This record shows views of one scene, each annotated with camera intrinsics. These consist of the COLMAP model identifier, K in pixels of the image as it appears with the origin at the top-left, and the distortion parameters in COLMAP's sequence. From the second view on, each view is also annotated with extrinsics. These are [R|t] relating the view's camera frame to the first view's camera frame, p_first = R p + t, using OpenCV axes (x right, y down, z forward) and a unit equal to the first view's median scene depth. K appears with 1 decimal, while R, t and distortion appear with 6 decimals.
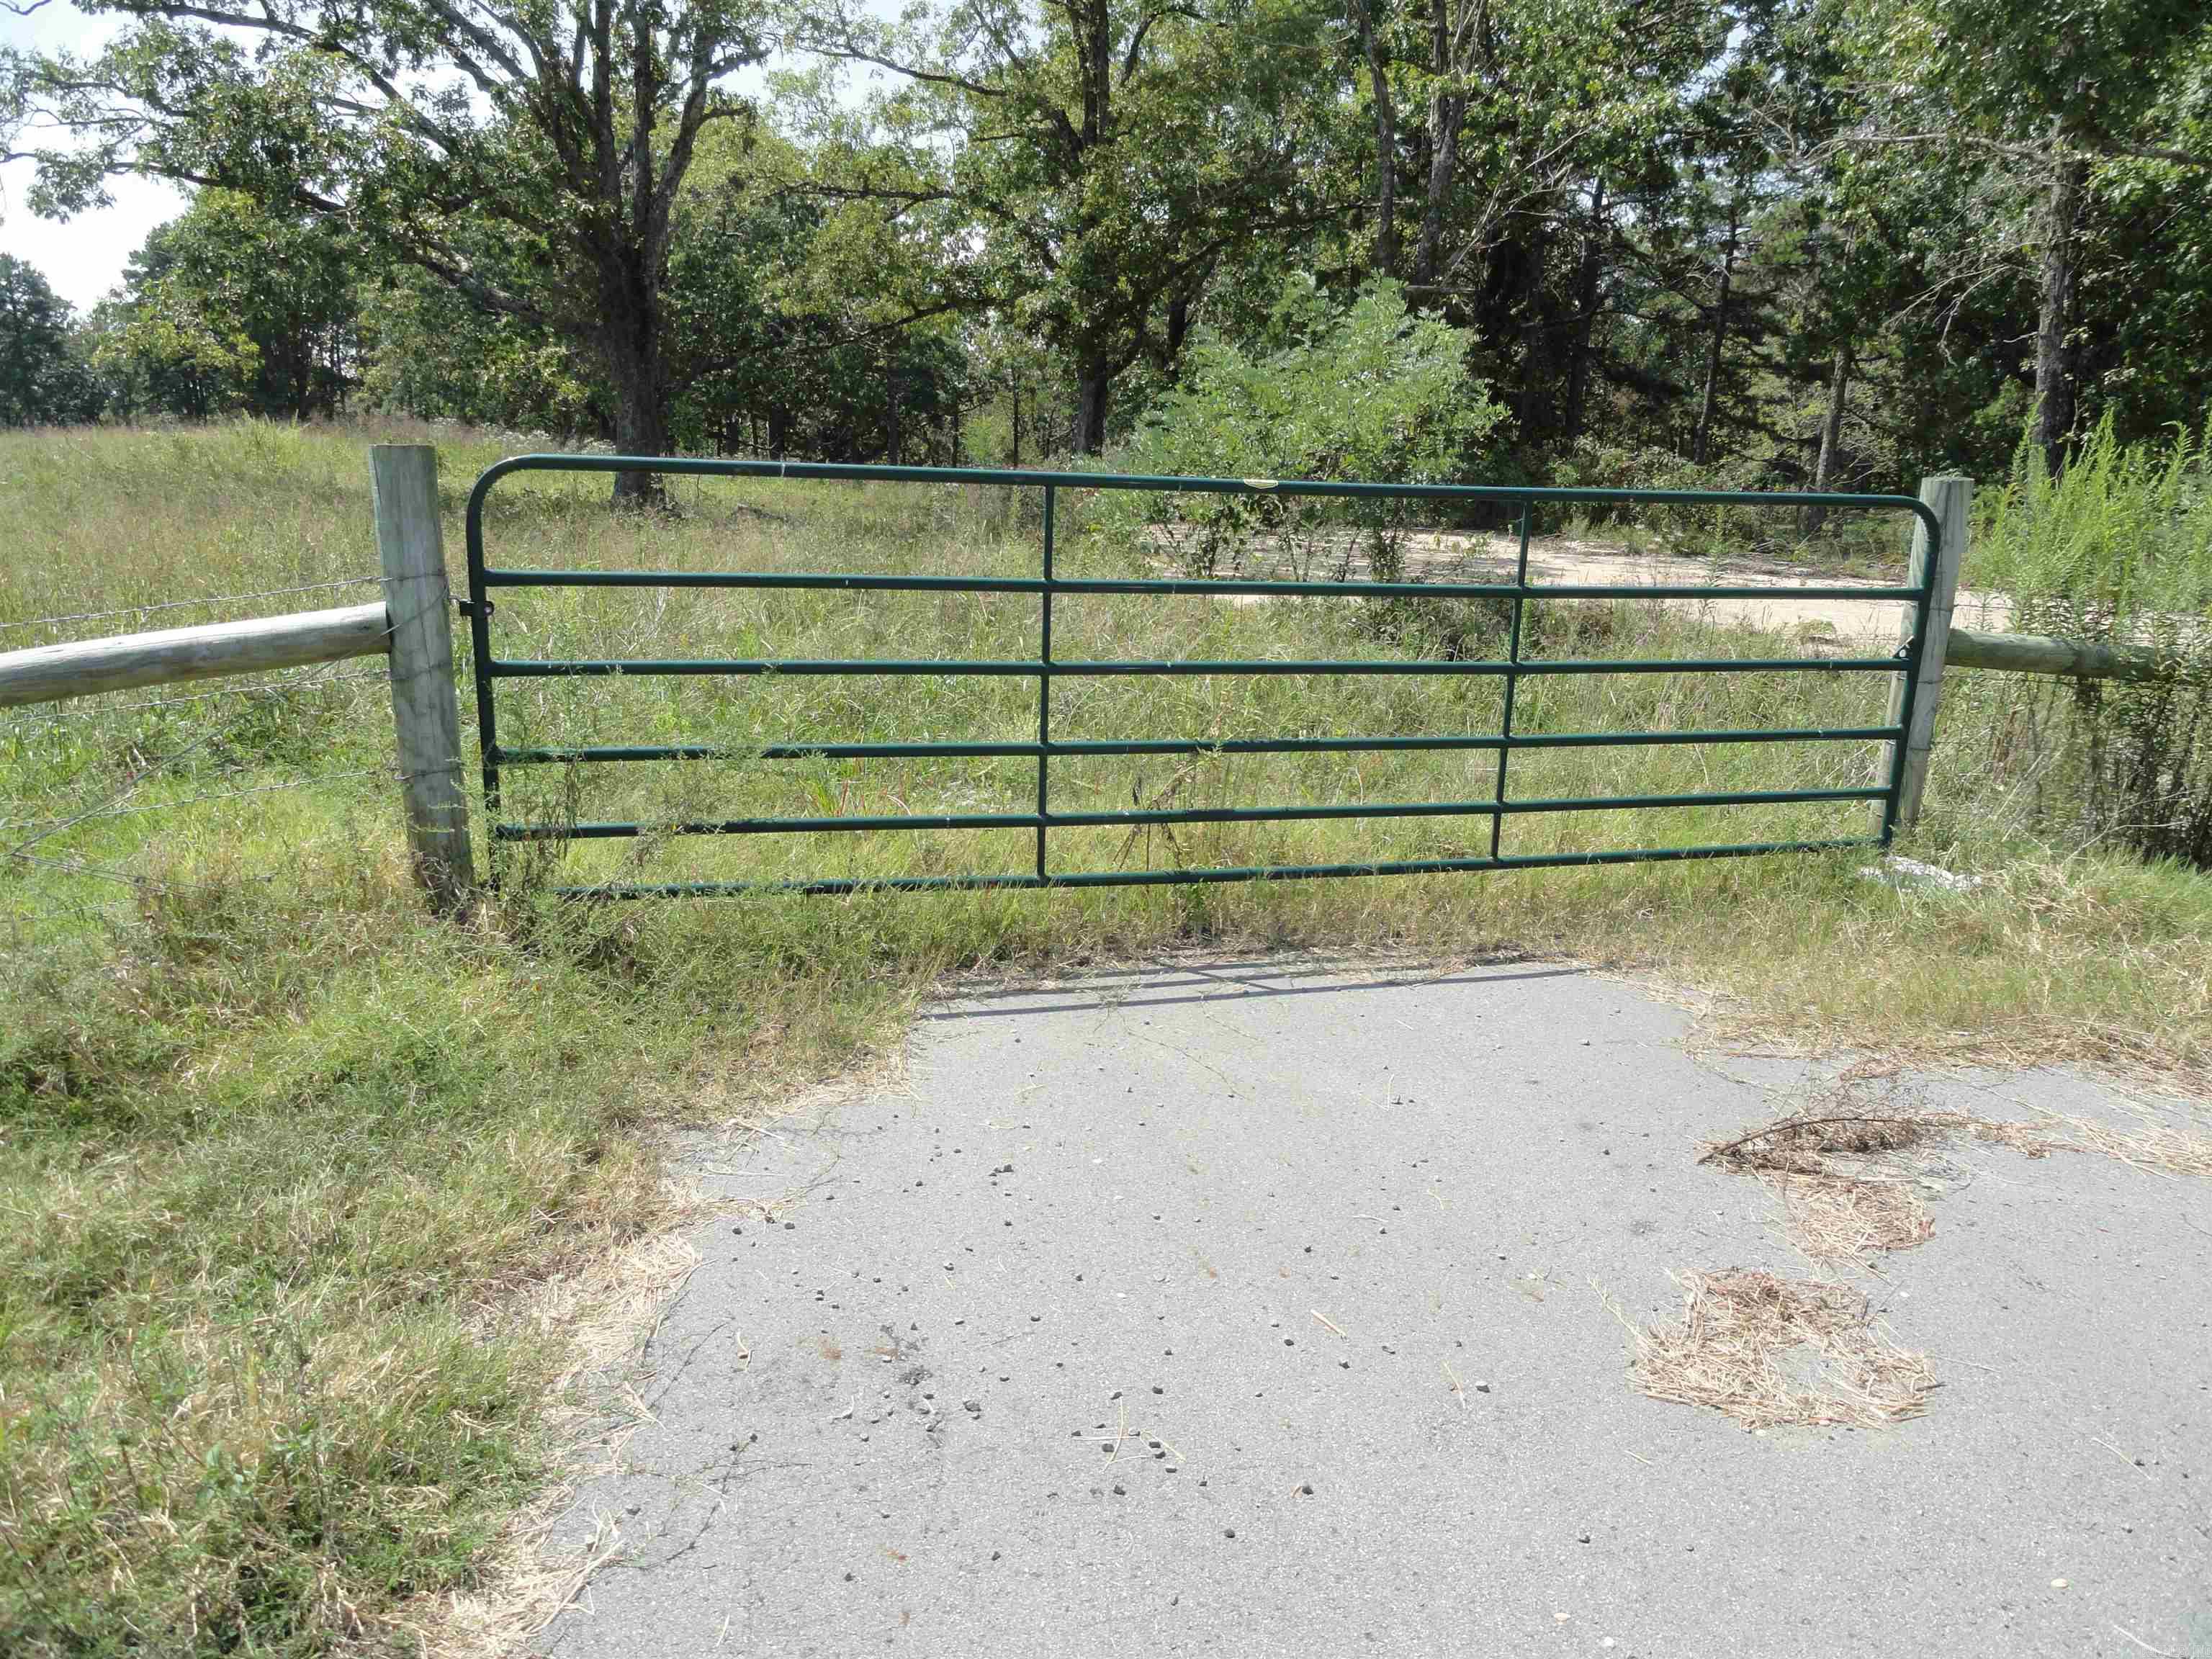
lens RADIAL K [[1568.0, 0, 1106.1], [0, 1568.0, 823.0], [0, 0, 1]] dist [-0.001905, 0.007785]
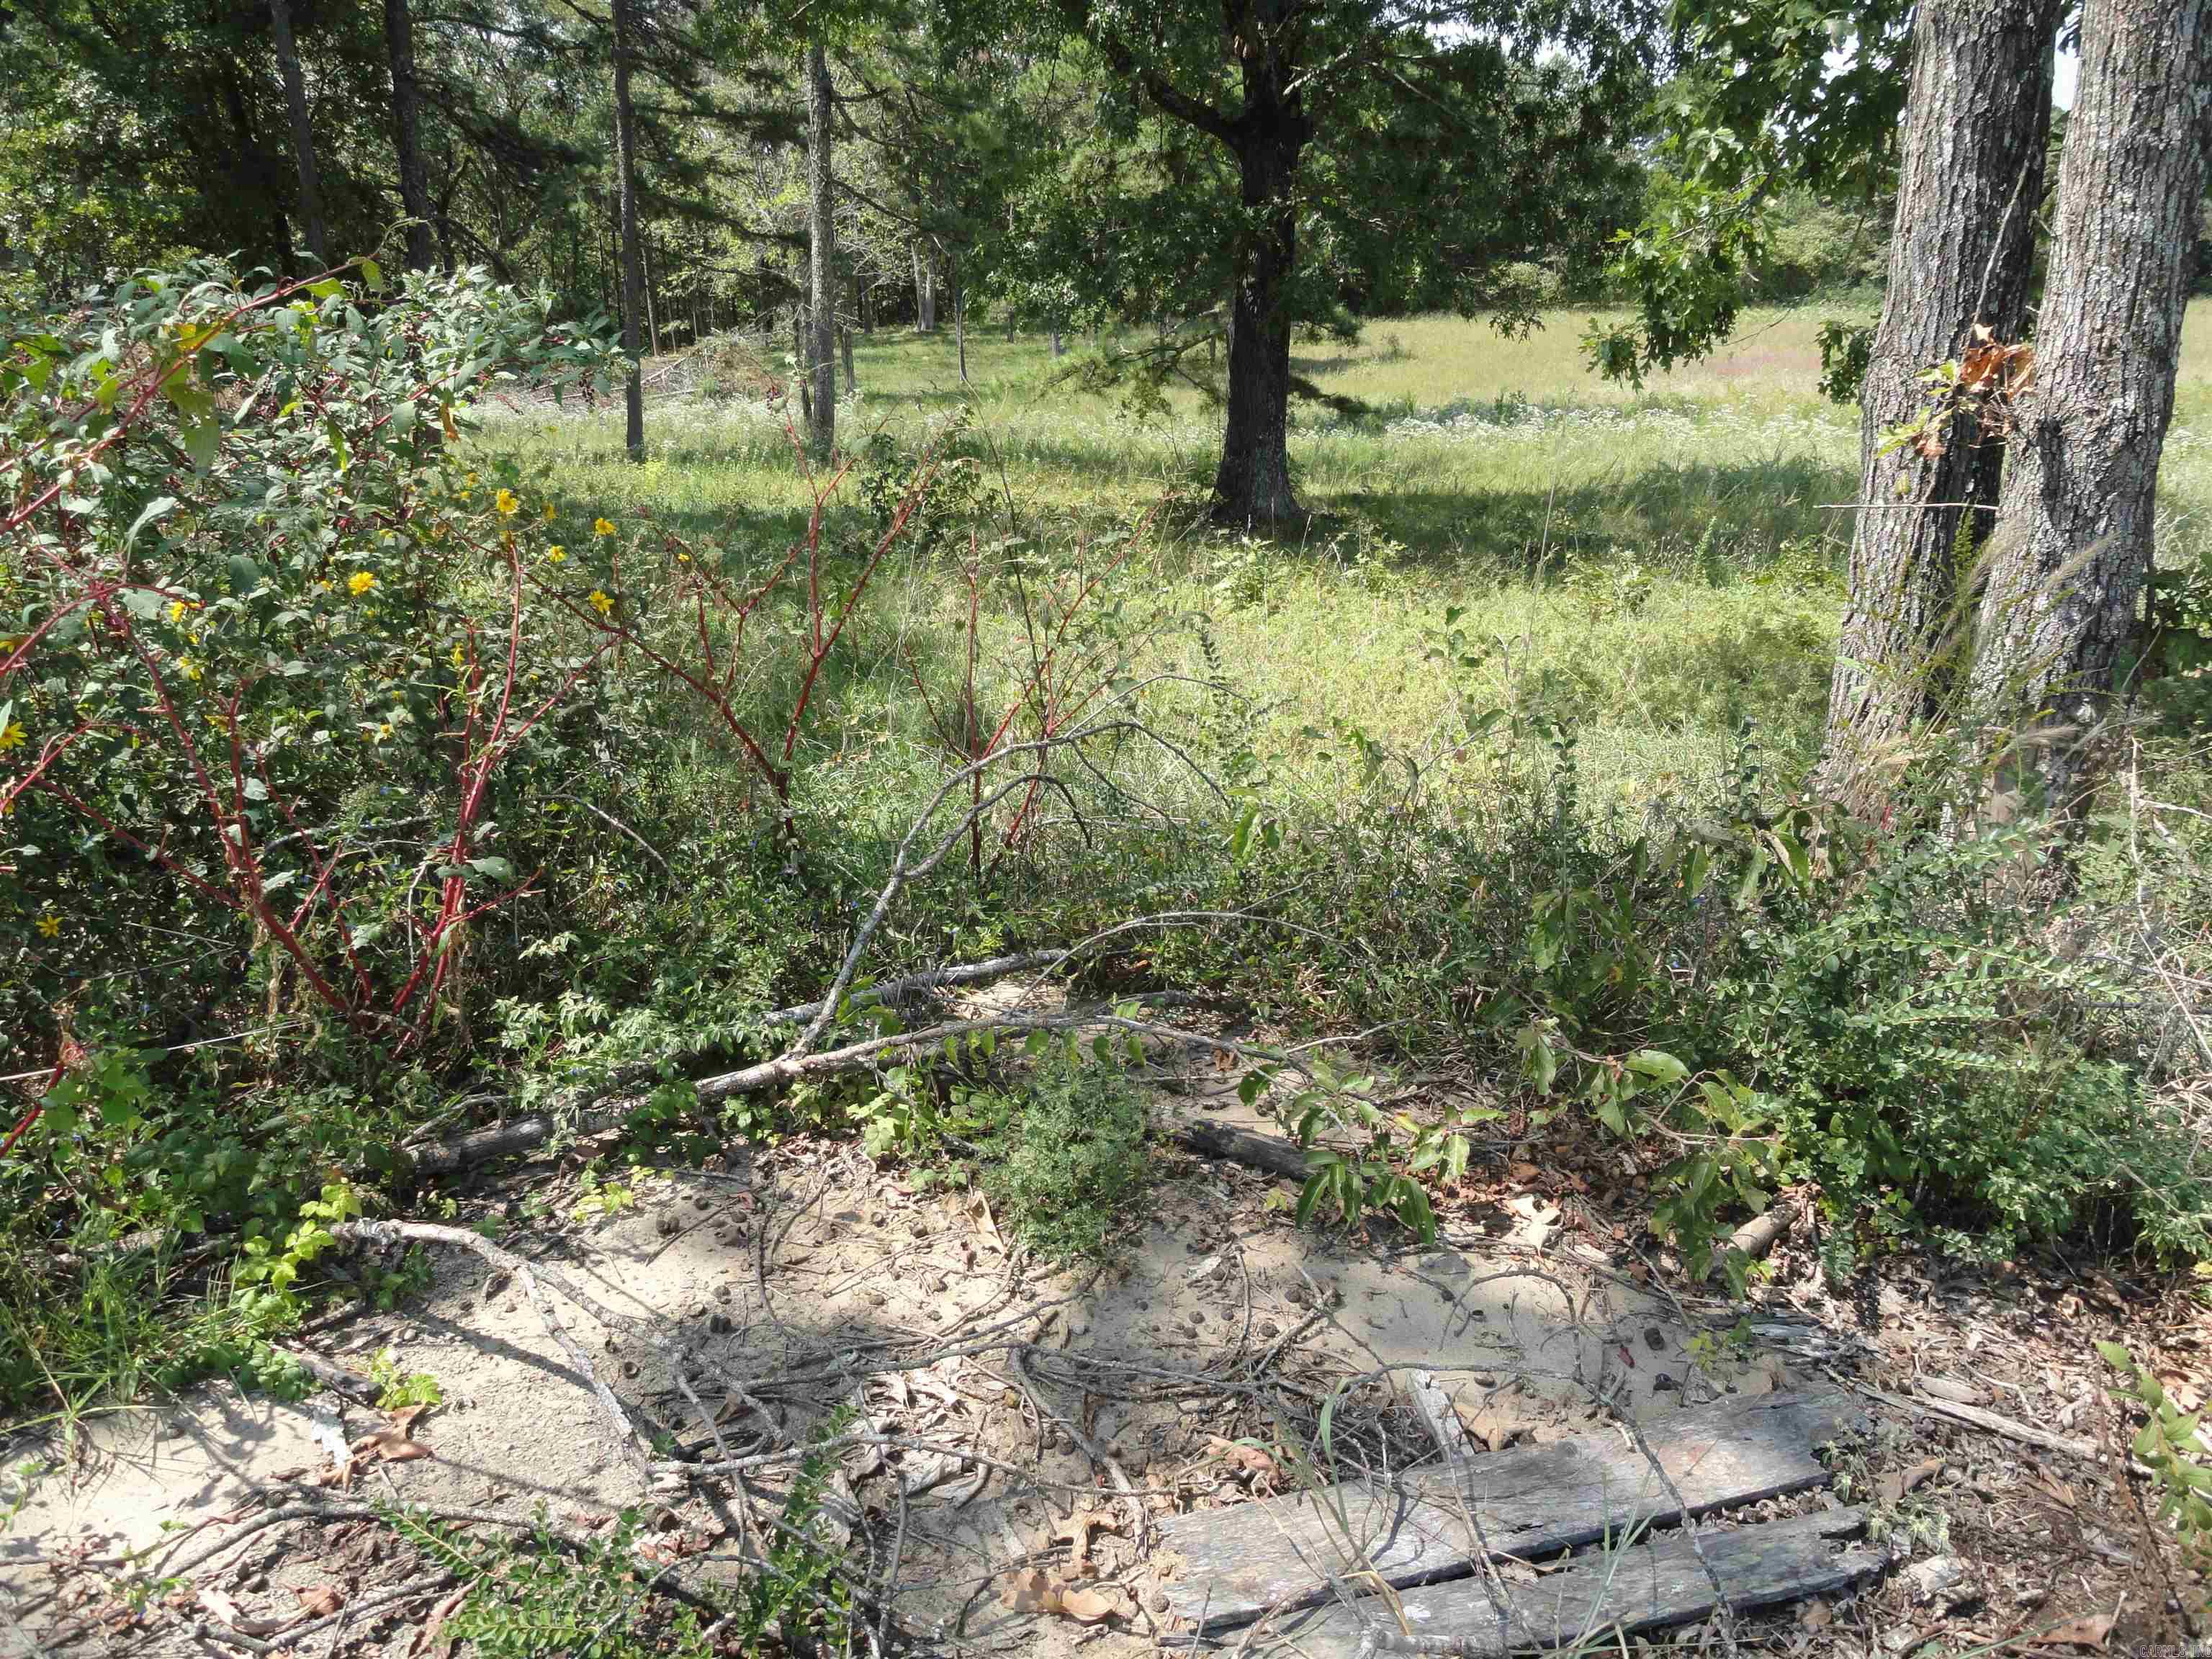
lens RADIAL K [[1568.0, 0, 1104.9], [0, 1568.0, 839.0], [0, 0, 1]] dist [-0.001905, 0.007785]
pose [[0.828329, -0.210508, 0.519189, 0.366752], [0.148153, 0.976039, 0.159372, -0.187845], [-0.540298, -0.055093, 0.839668, 0.817260]]
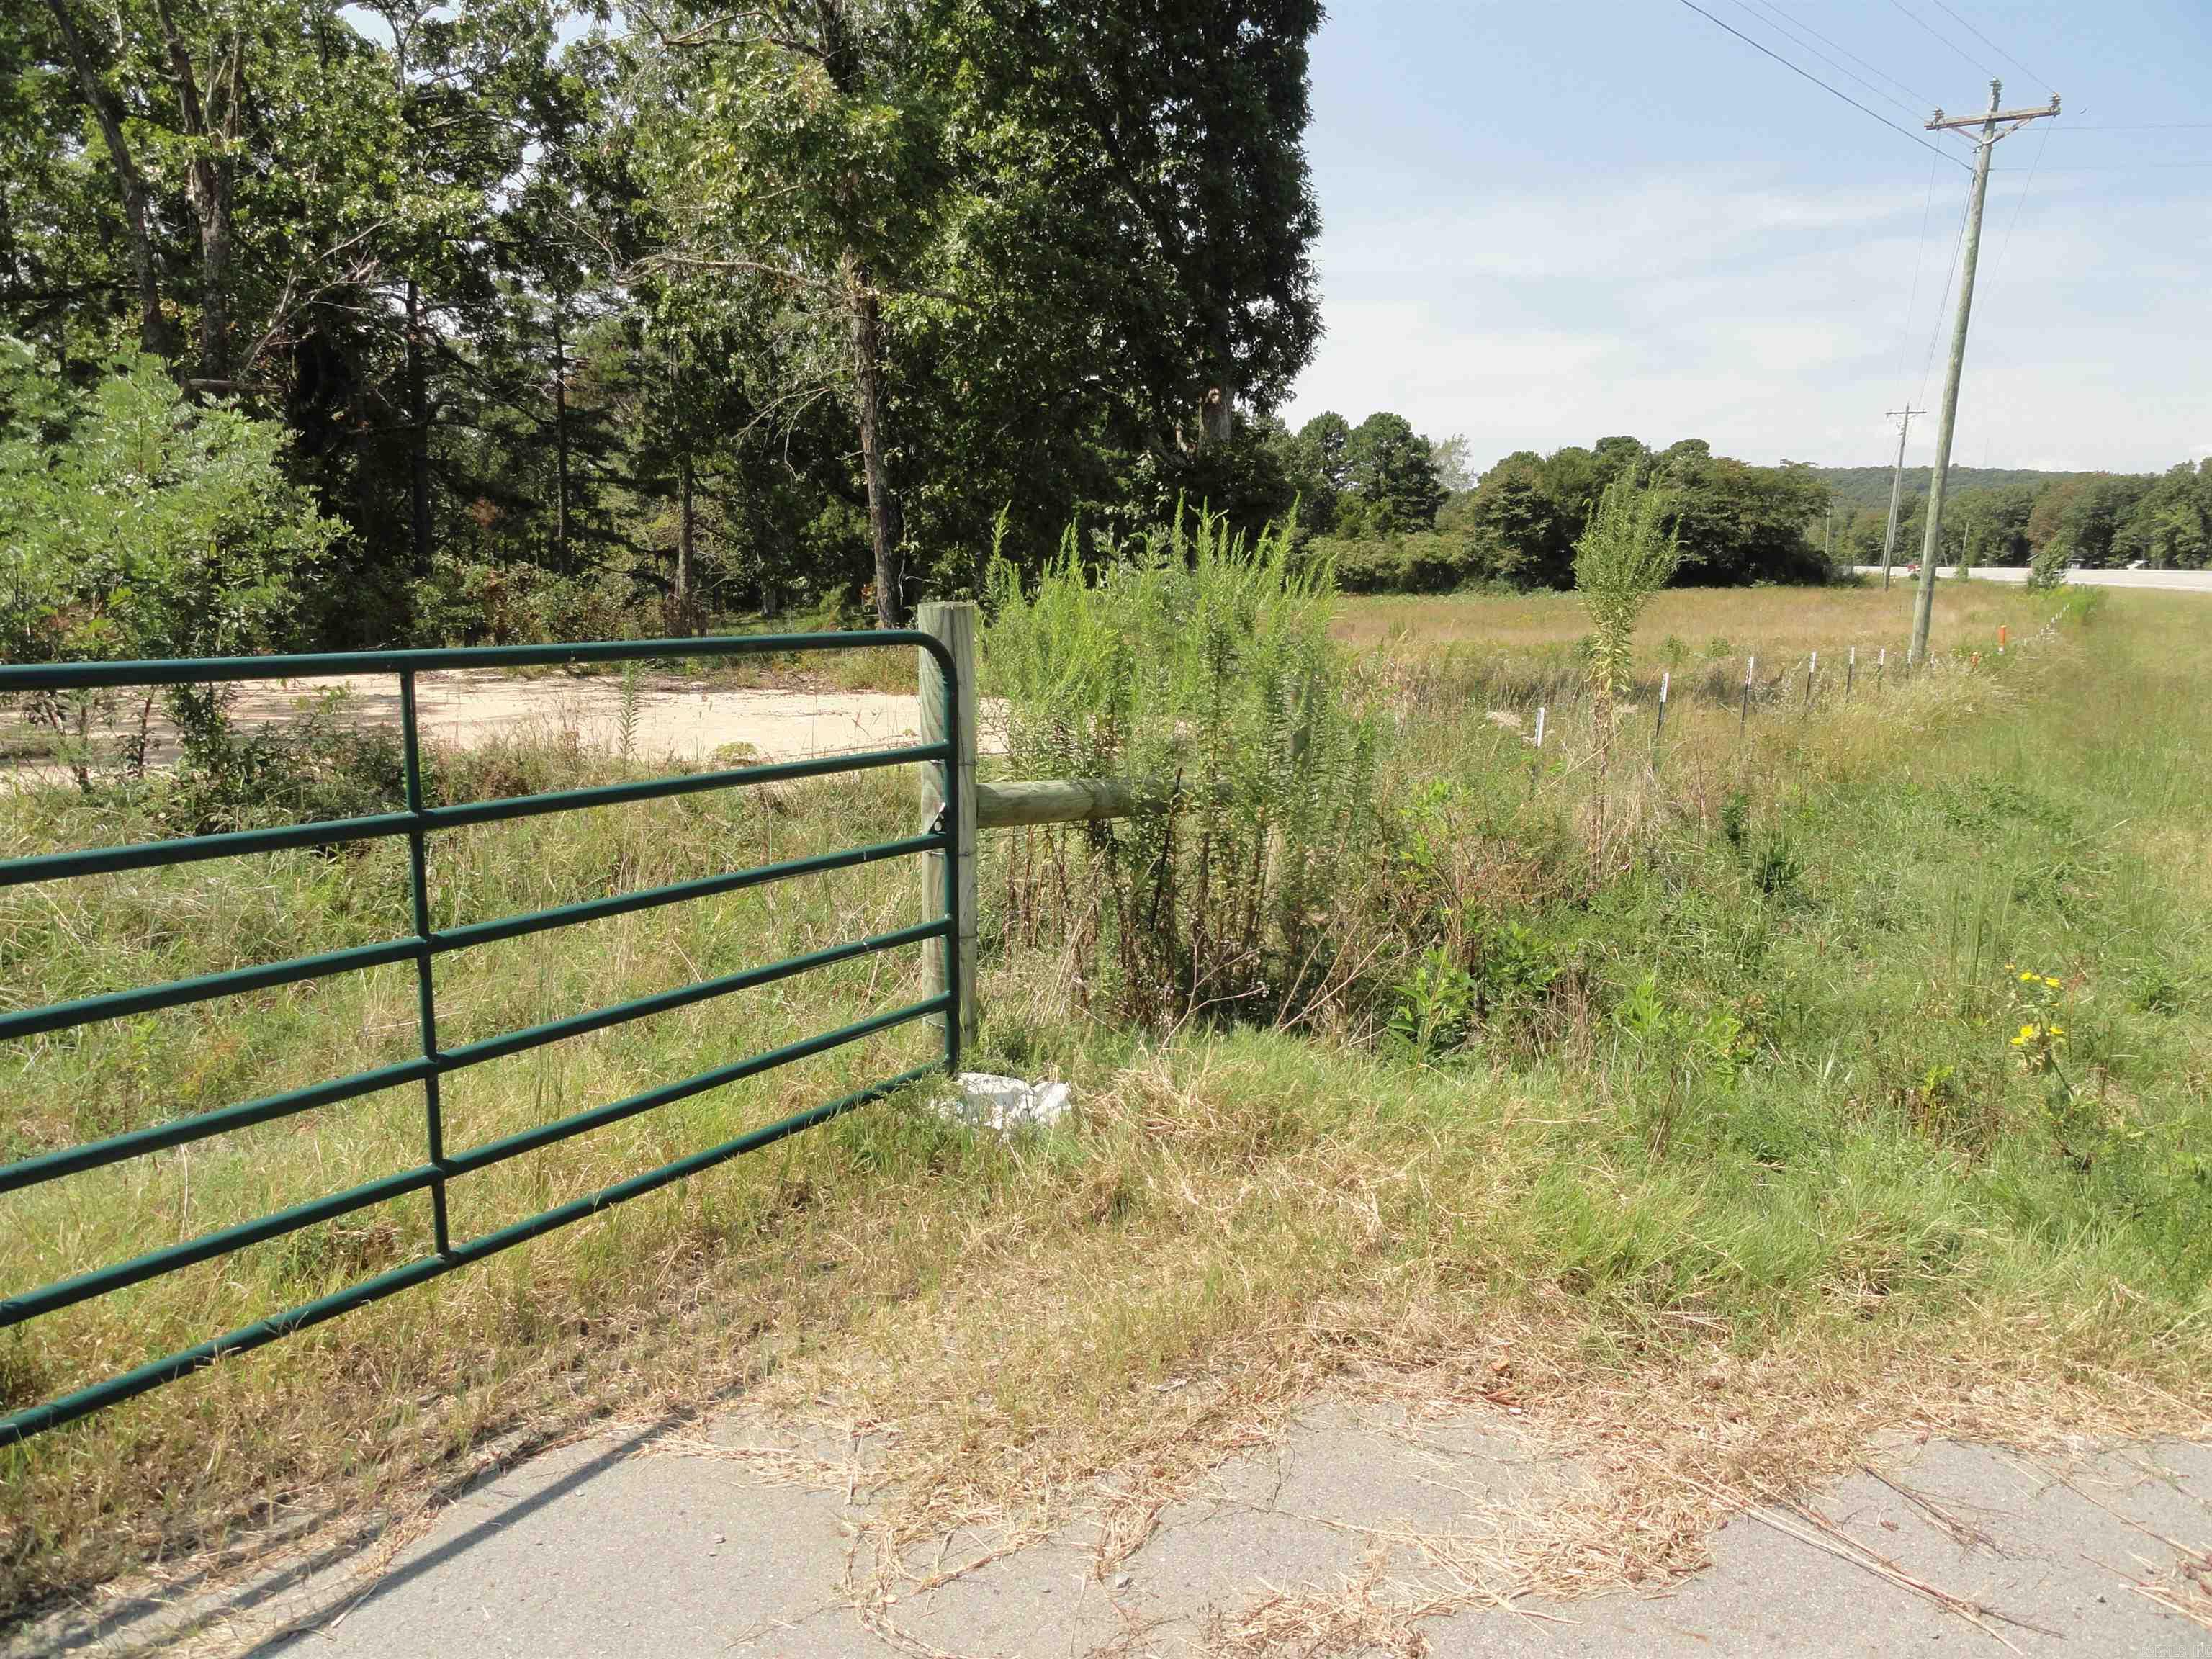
lens RADIAL K [[1568.0, 0, 1108.0], [0, 1568.0, 836.2], [0, 0, 1]] dist [-0.001905, 0.007785]
pose [[0.773103, -0.130114, 0.620792, 0.017787], [0.167686, 0.985838, -0.002203, -0.017990], [-0.611713, 0.105802, 0.783973, 0.068849]]
